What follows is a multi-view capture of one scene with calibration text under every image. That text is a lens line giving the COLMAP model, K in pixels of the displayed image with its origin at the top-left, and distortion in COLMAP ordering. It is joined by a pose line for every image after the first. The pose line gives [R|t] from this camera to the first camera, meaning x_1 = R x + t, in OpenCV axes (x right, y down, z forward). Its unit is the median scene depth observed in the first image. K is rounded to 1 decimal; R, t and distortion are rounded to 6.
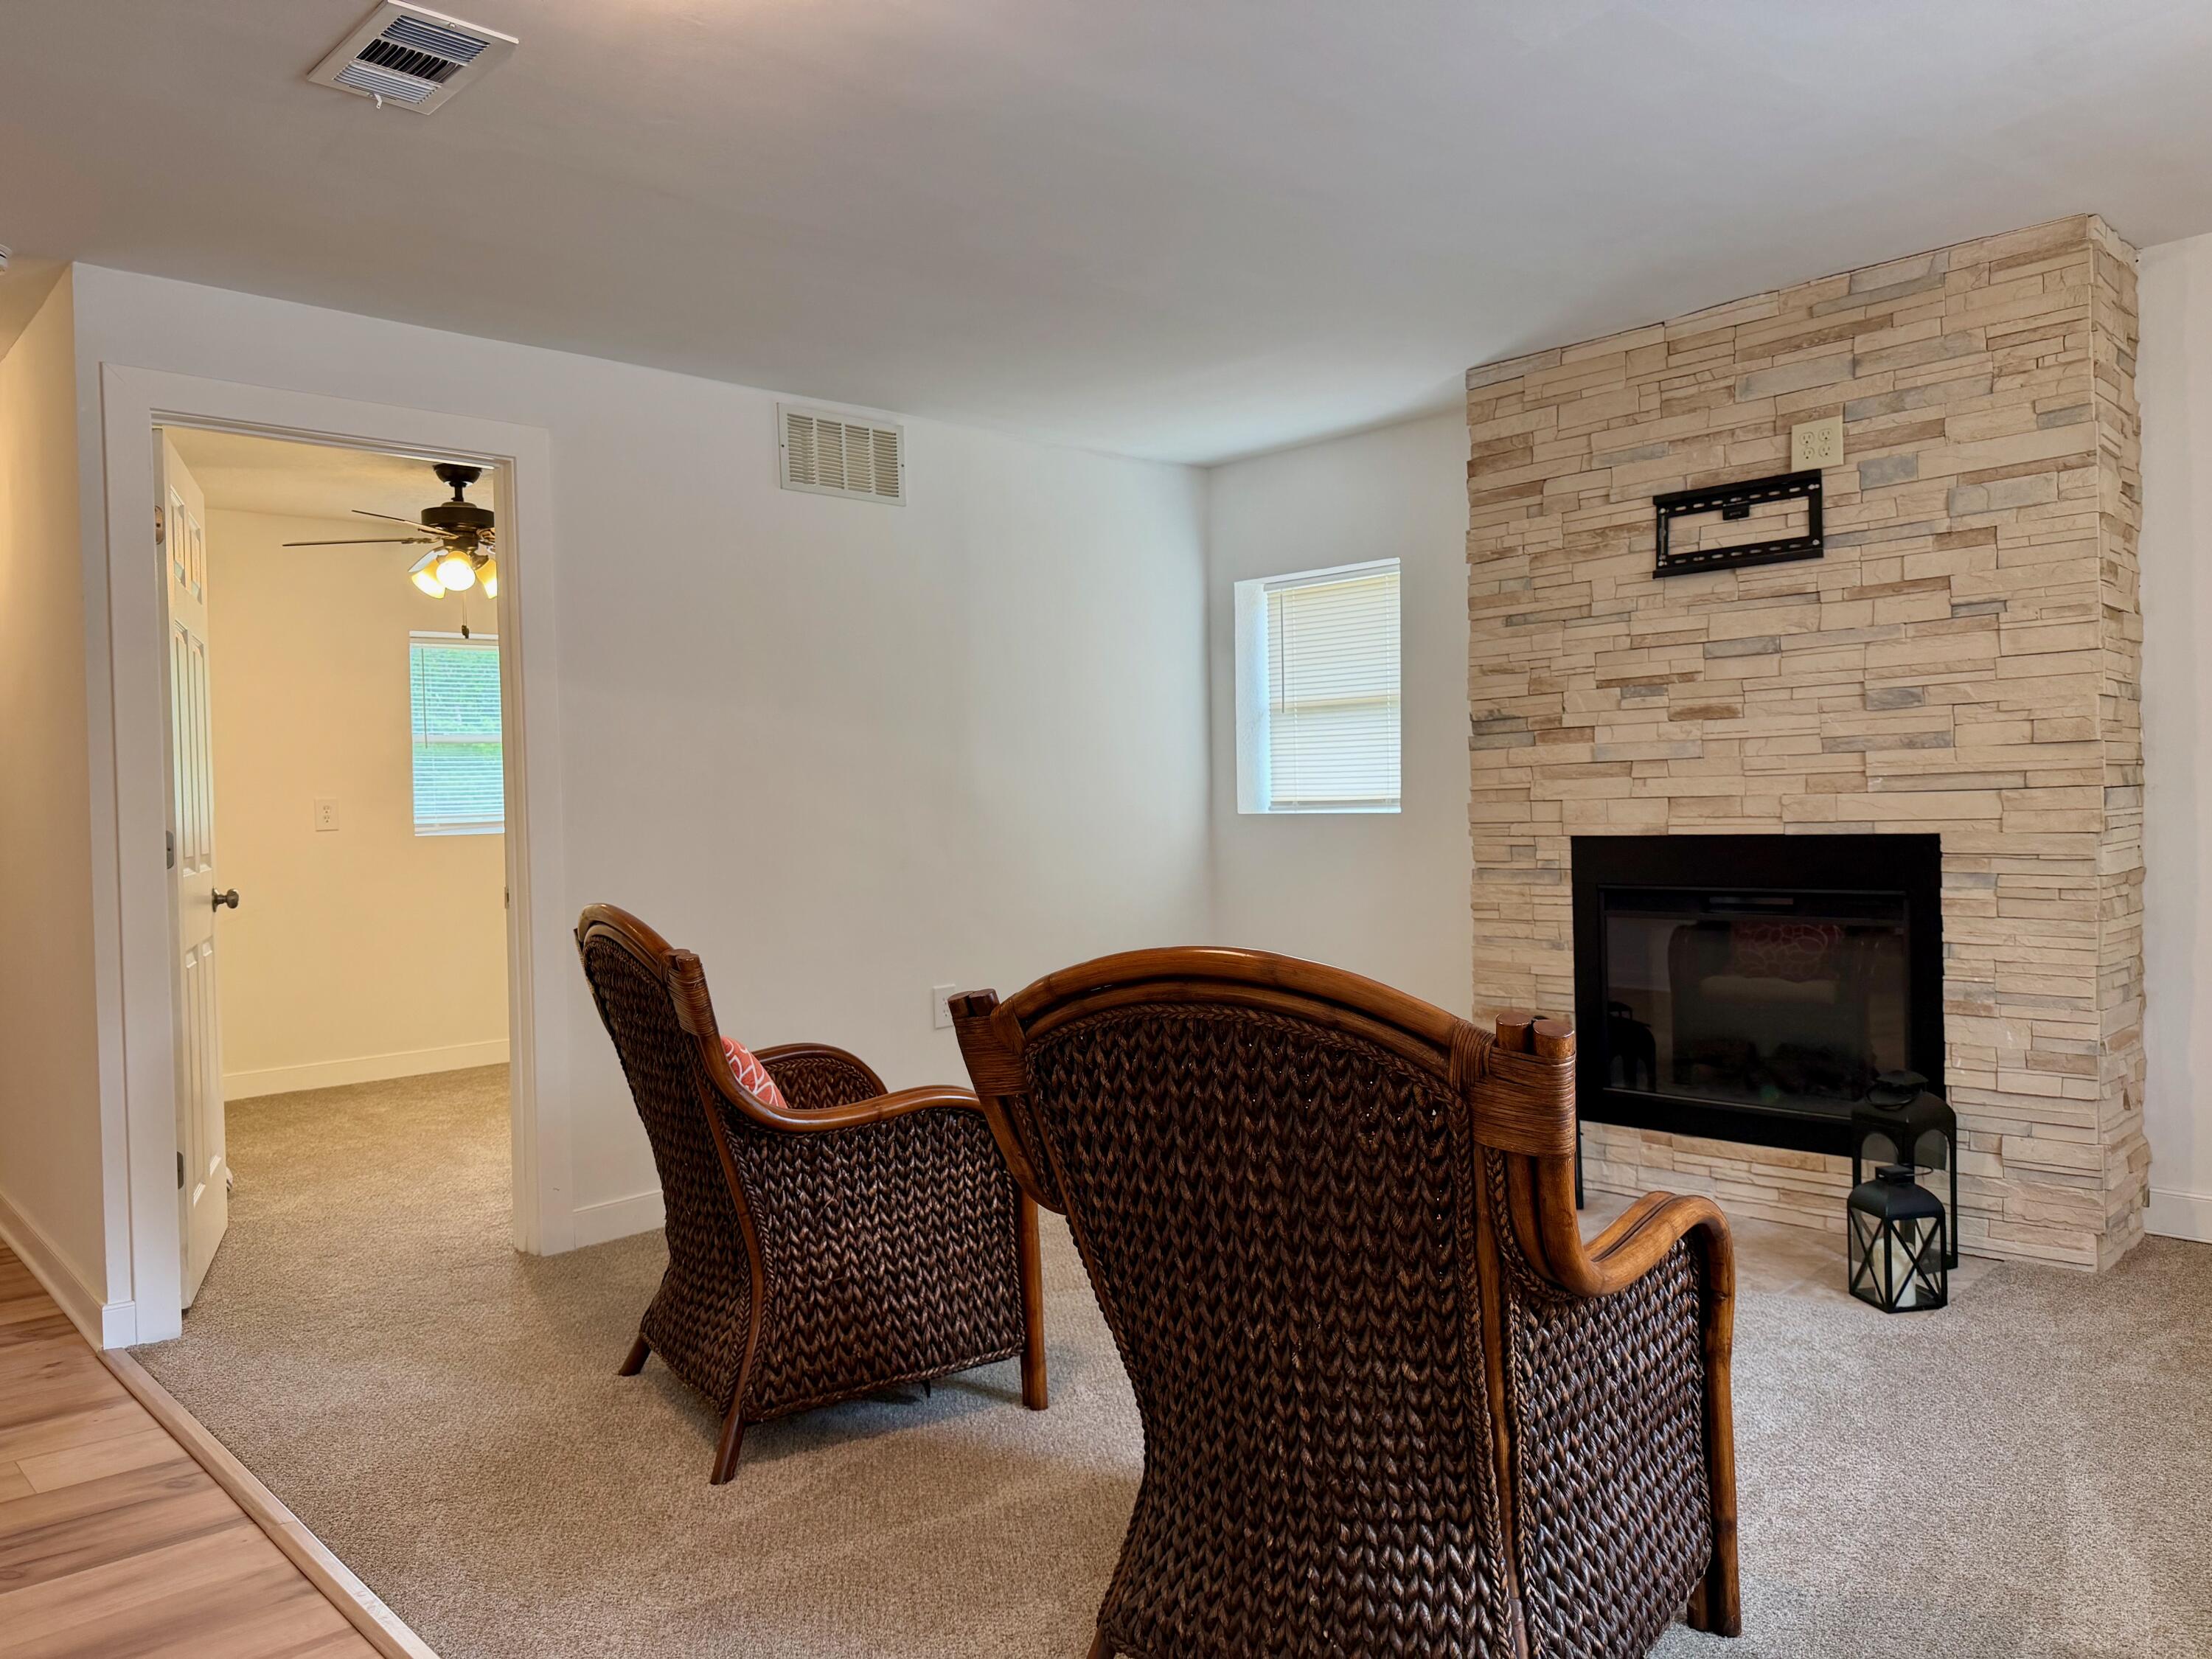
lens RADIAL K [[1560.8, 0, 1101.8], [0, 1560.8, 837.3], [0, 0, 1]] dist [0.046260, -0.073859]
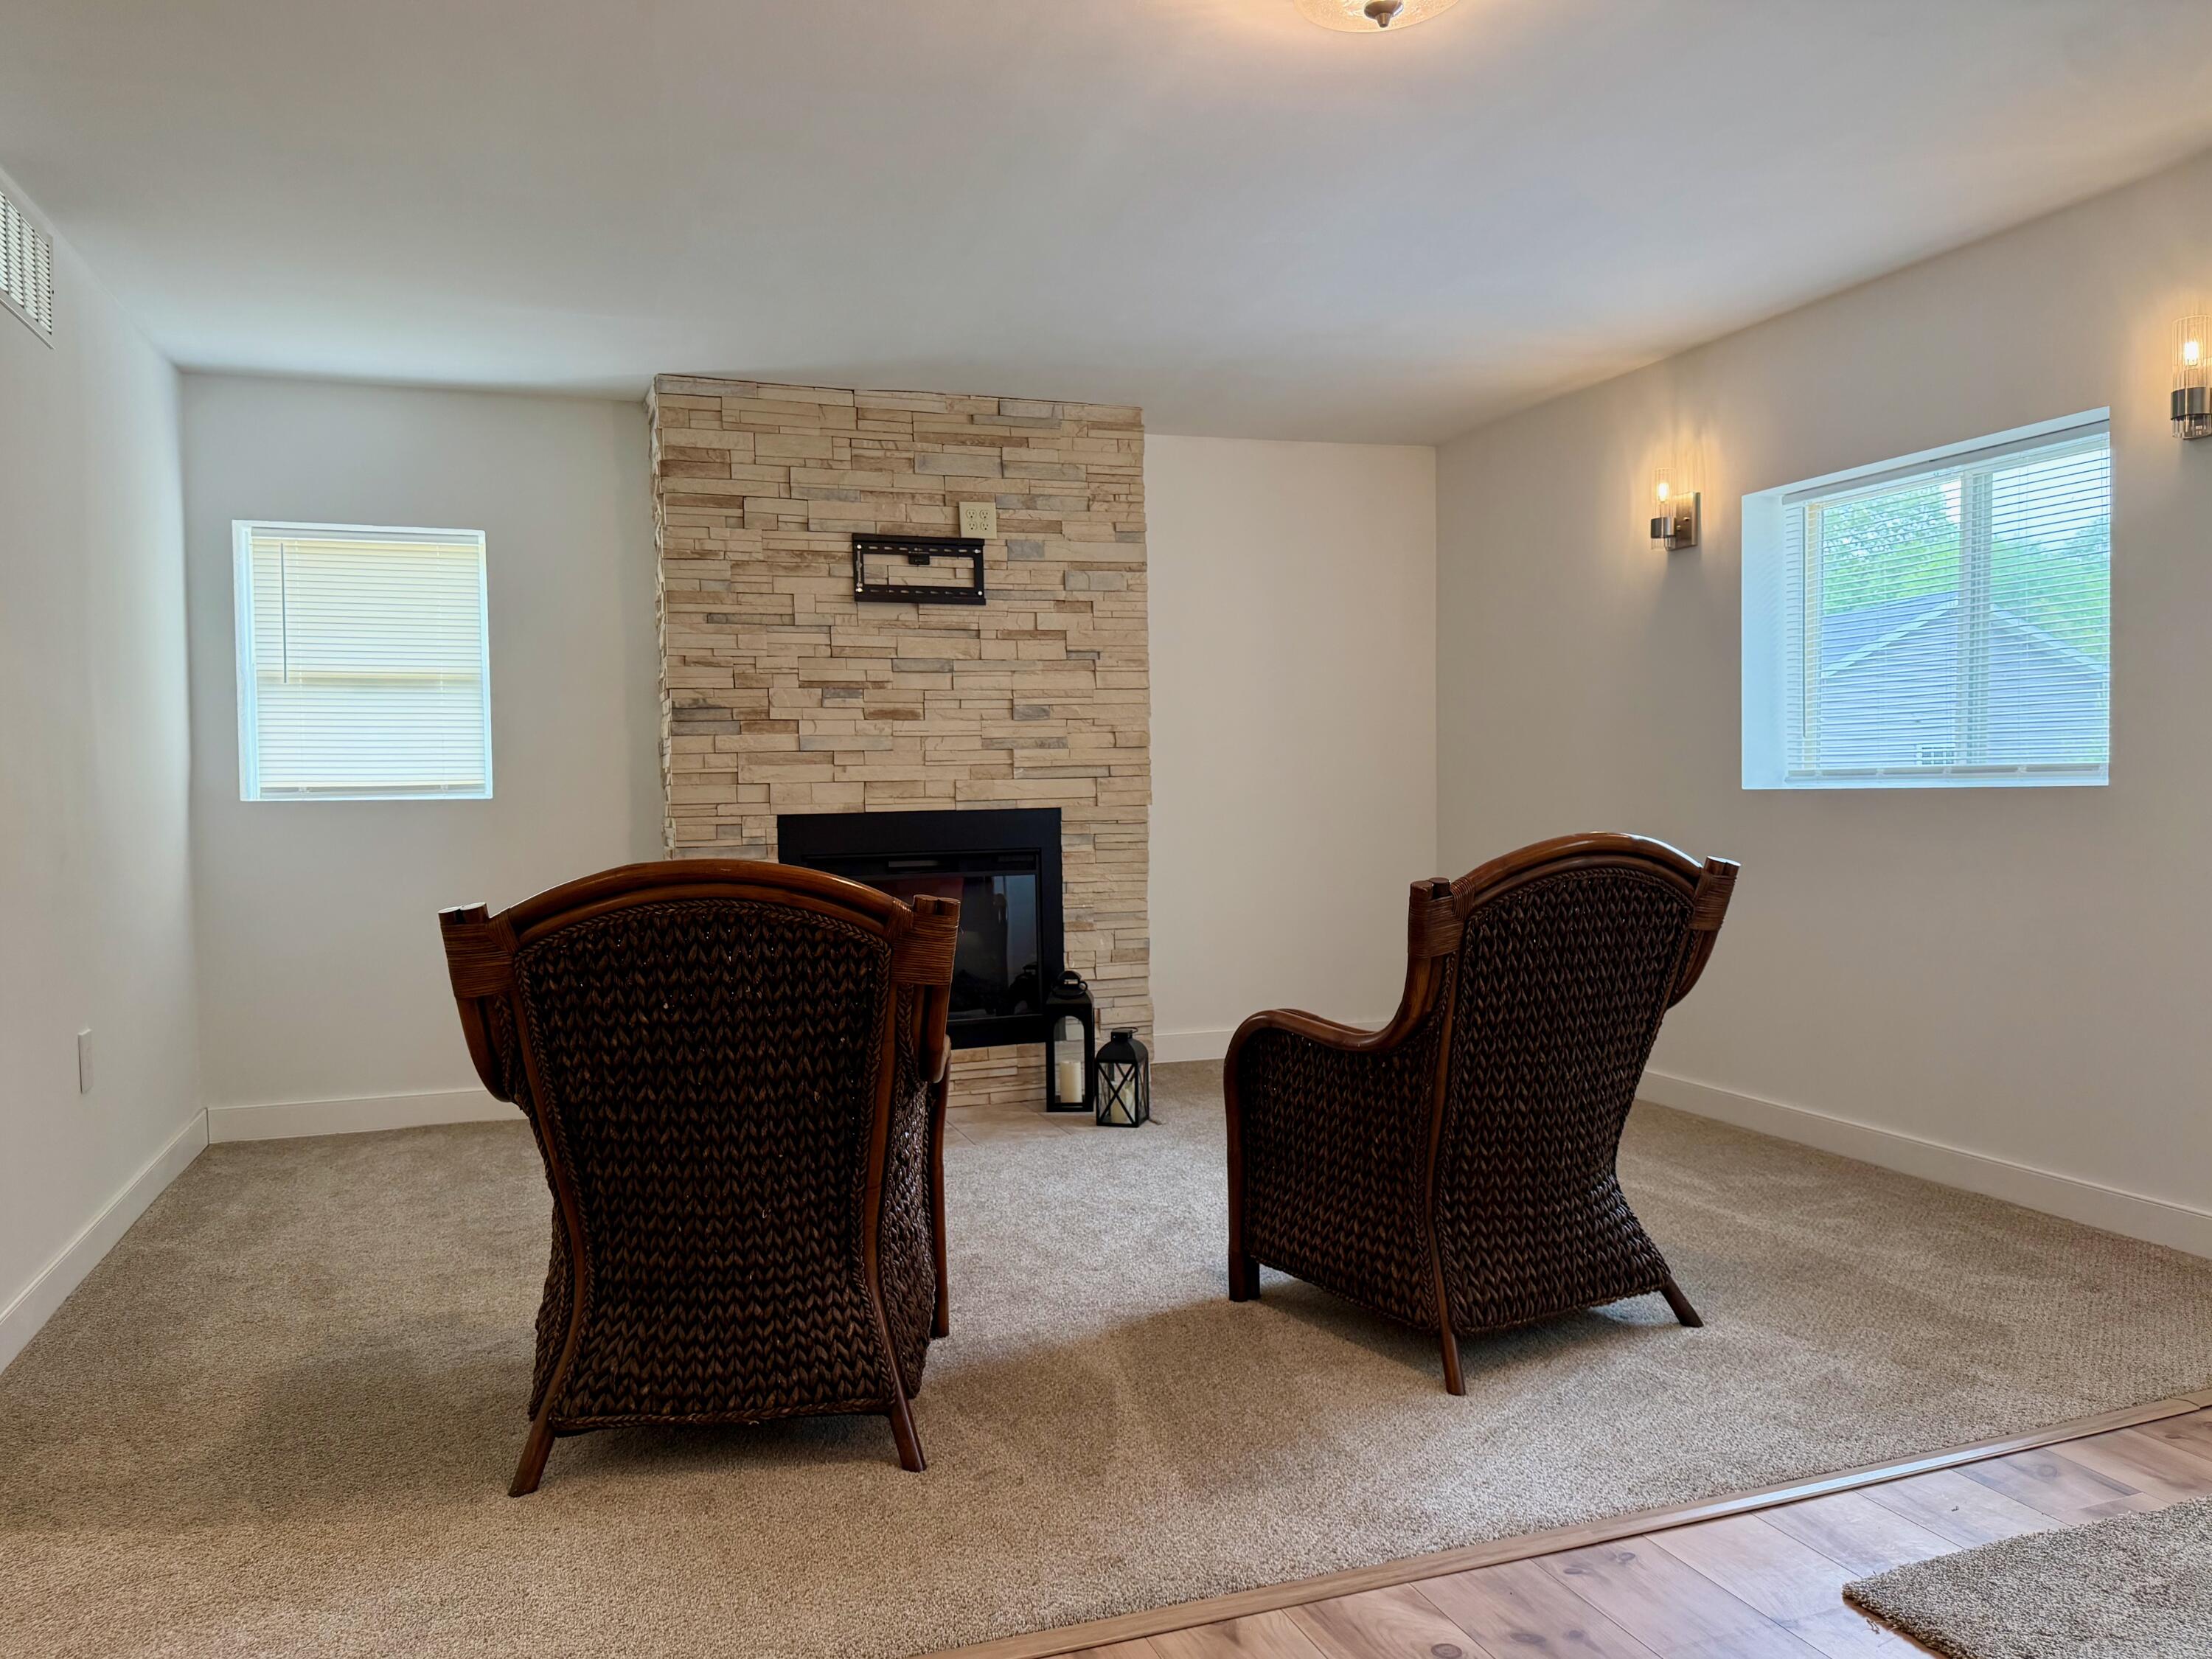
lens RADIAL K [[1564.0, 0, 1105.2], [0, 1564.0, 839.9], [0, 0, 1]] dist [0.140032, -0.258746]
pose [[0.417808, -0.011594, 0.908462, -0.703964], [0.028130, 0.999604, -0.000180, 0.026663], [-0.908100, 0.025630, 0.417968, 0.332790]]
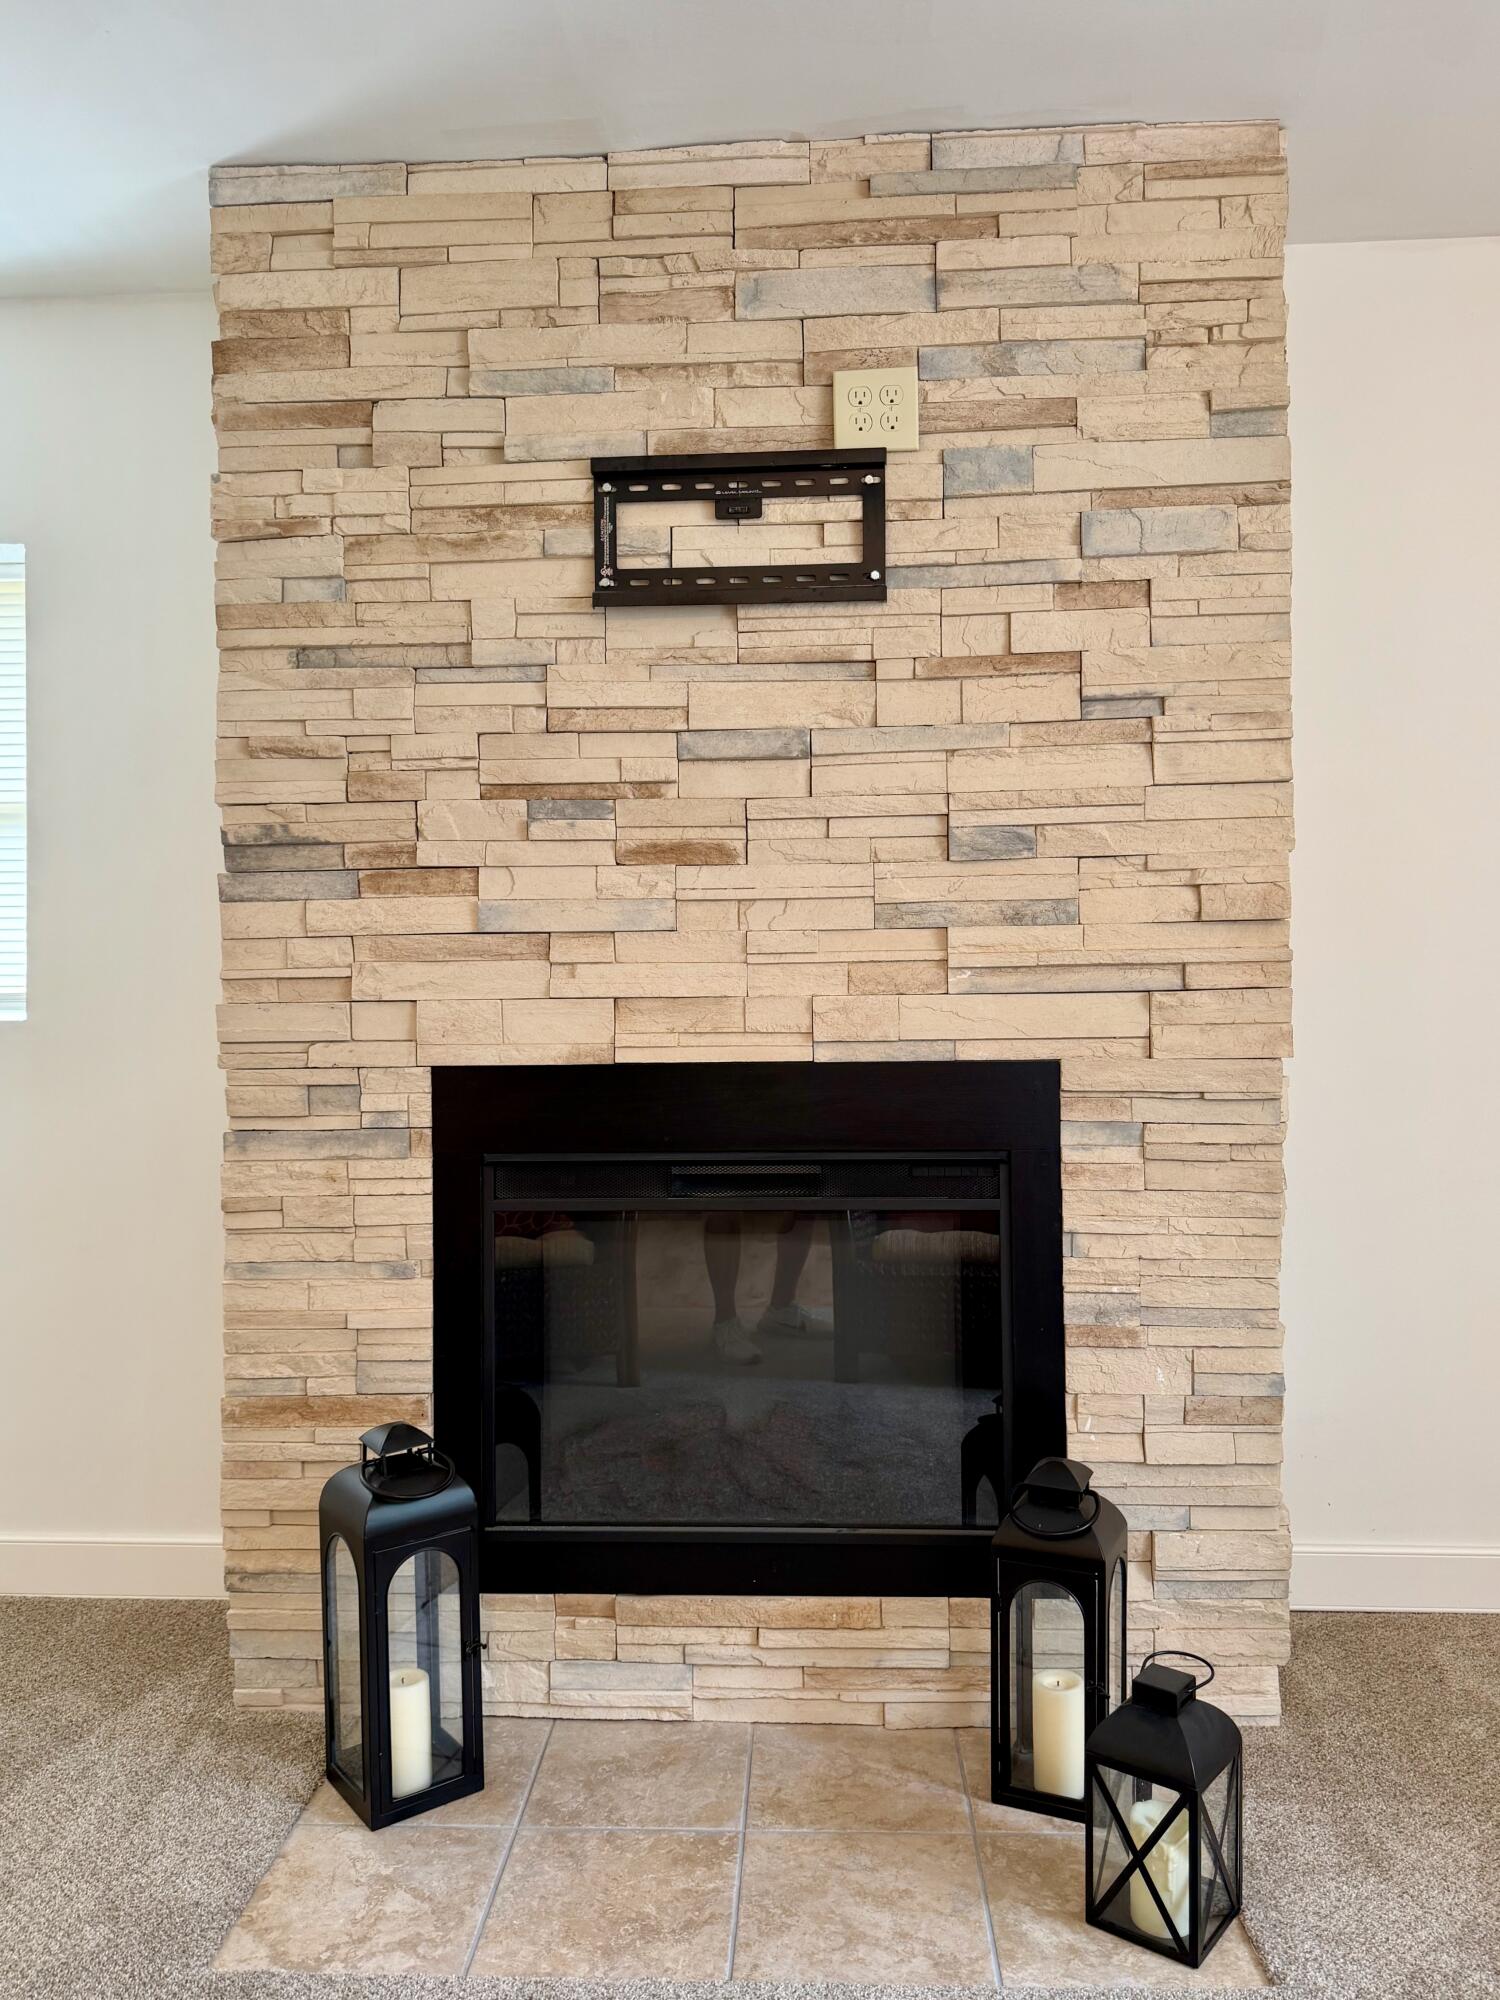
lens RADIAL K [[1414.1, 0, 749.1], [0, 1414.1, 1014.0], [0, 0, 1]] dist [0.140032, -0.258746]
pose [[0.731482, 0.007439, 0.681820, 0.047569], [0.005635, 0.999840, -0.016954, -0.011109], [-0.681838, 0.016244, 0.731323, 0.615990]]
